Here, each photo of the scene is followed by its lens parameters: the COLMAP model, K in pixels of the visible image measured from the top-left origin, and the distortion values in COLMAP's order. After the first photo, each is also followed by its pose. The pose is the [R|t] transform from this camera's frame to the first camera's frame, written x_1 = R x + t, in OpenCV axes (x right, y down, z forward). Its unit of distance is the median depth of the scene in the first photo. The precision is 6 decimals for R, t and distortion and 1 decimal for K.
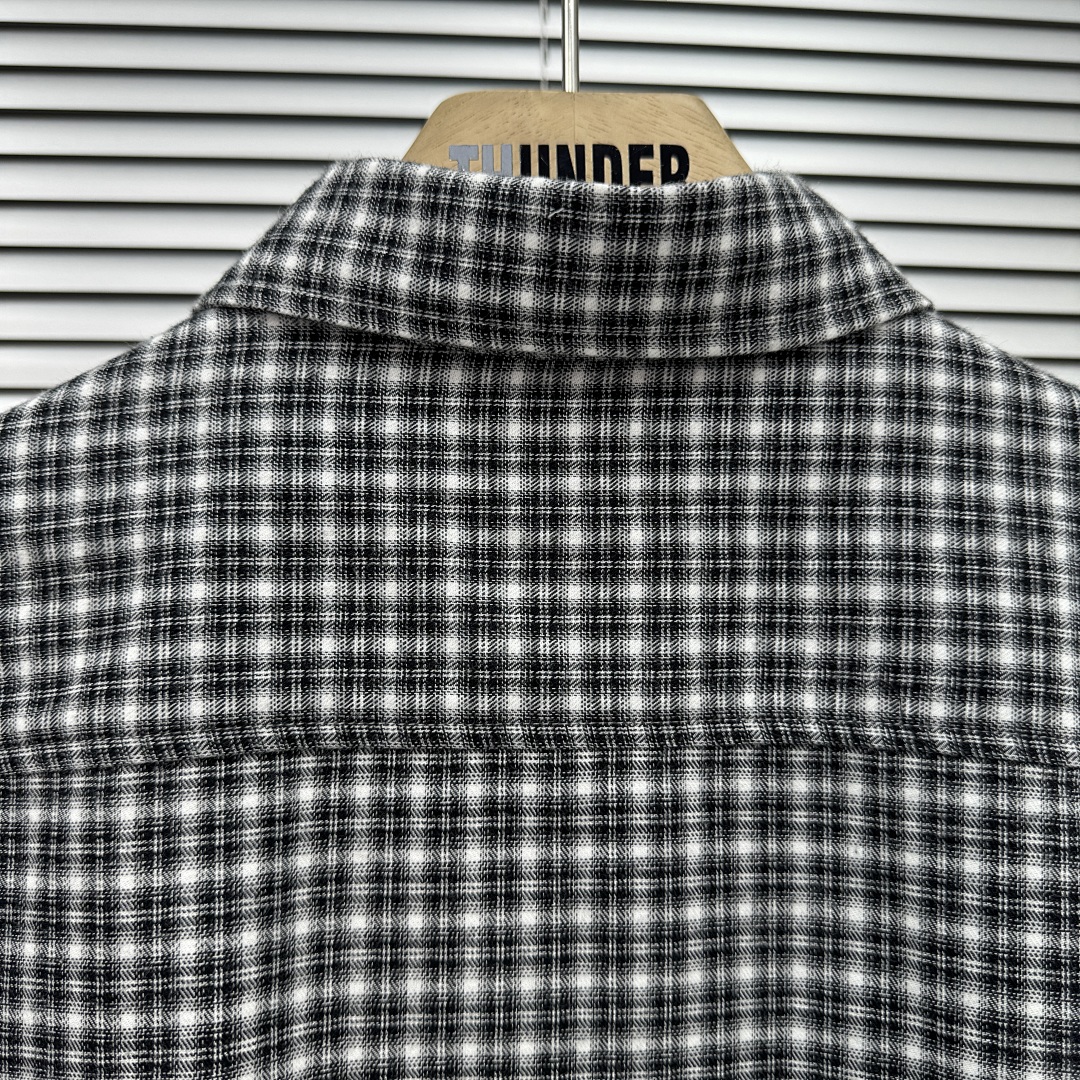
lens RADIAL K [[974.6, 0, 576.9], [0, 974.6, 571.2], [0, 0, 1]] dist [0.067410, -0.115346]
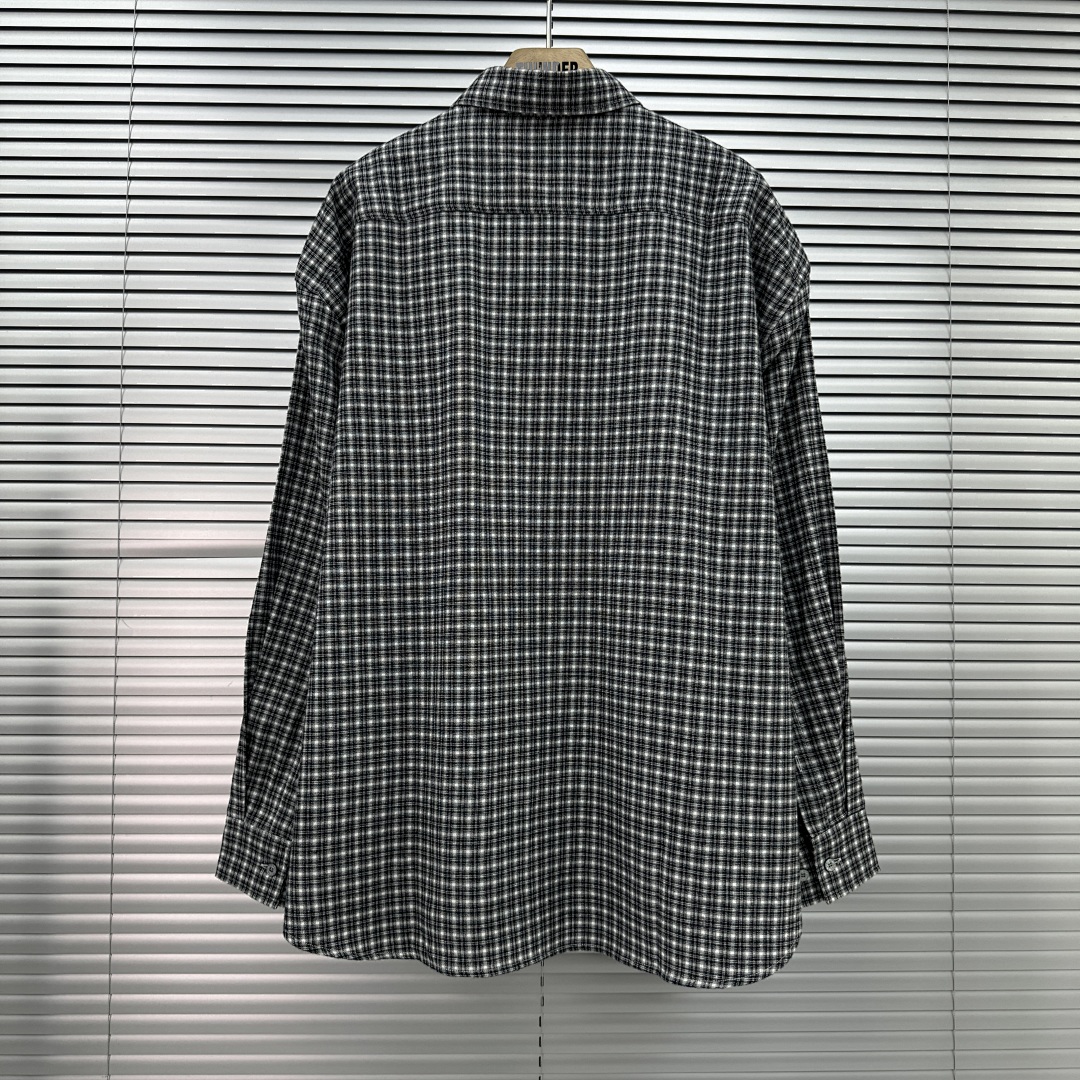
lens RADIAL K [[974.6, 0, 563.5], [0, 974.6, 555.2], [0, 0, 1]] dist [0.067410, -0.115346]
pose [[0.998665, 0.010188, -0.050638, 0.295680], [-0.006559, 0.997431, 0.071328, 1.325613], [0.051235, -0.070900, 0.996167, -3.230468]]
